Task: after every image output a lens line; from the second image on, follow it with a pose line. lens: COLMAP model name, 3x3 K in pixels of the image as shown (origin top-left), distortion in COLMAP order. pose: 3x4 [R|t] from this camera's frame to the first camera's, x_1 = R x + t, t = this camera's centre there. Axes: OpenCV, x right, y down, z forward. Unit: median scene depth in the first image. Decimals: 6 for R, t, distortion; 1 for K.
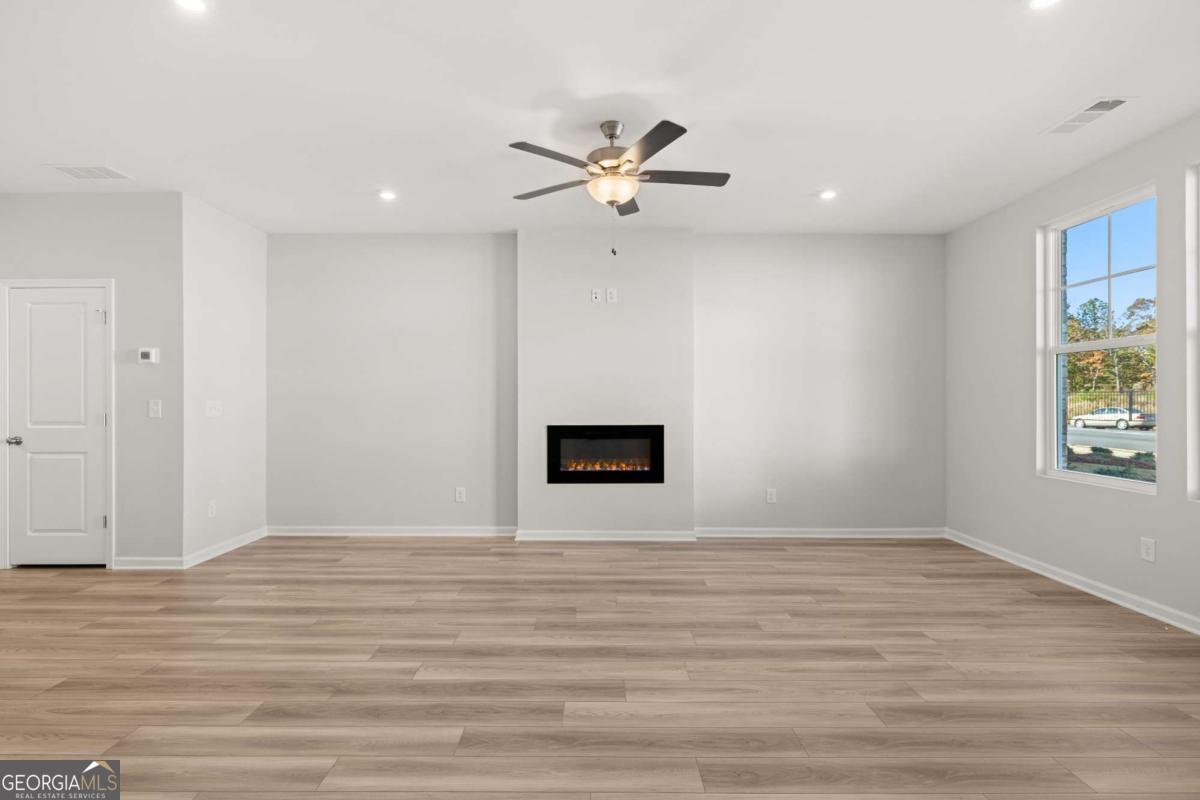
lens RADIAL K [[570.0, 0, 597.4], [0, 570.0, 405.3], [0, 0, 1]] dist [-0.005840, -0.000120]
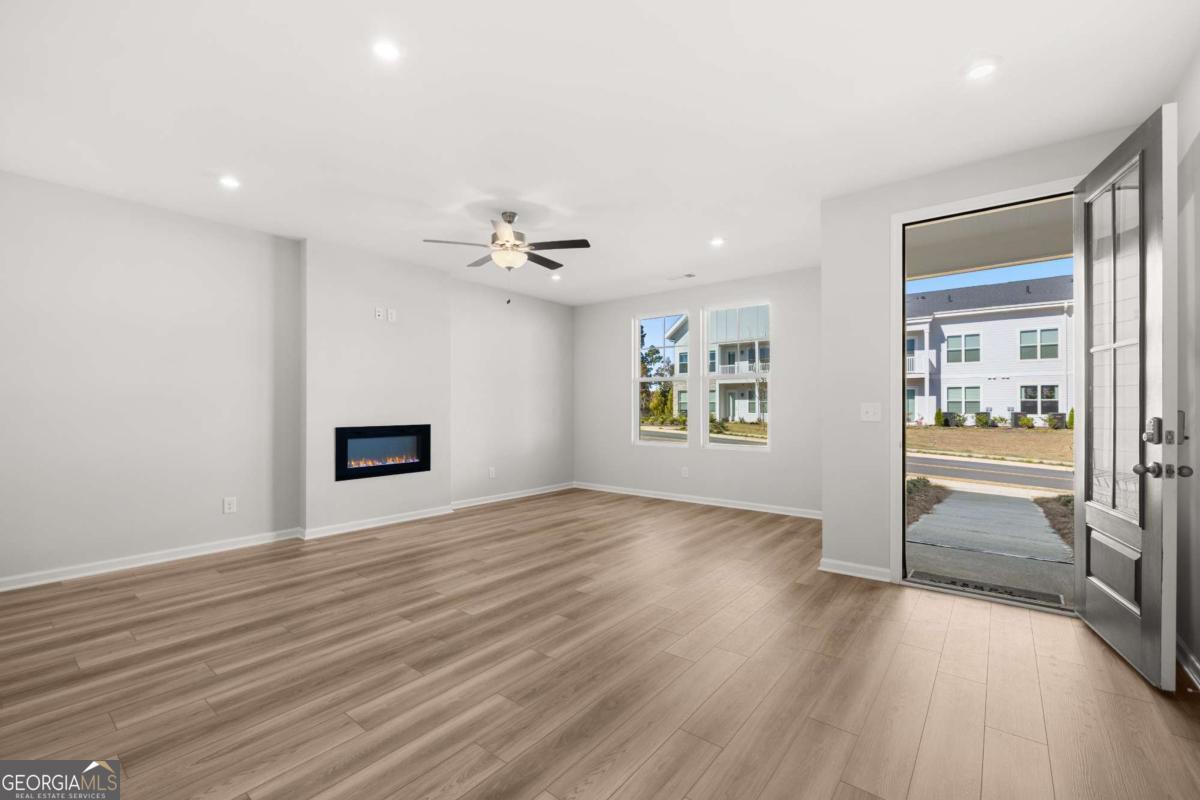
lens RADIAL K [[503.9, 0, 590.9], [0, 503.9, 406.0], [0, 0, 1]] dist [-0.000509, -0.000009]
pose [[0.629523, 0.002722, 0.776977, -0.667270], [0.003385, 0.999975, -0.006245, 0.002531], [-0.776975, 0.006562, 0.629498, 0.029210]]
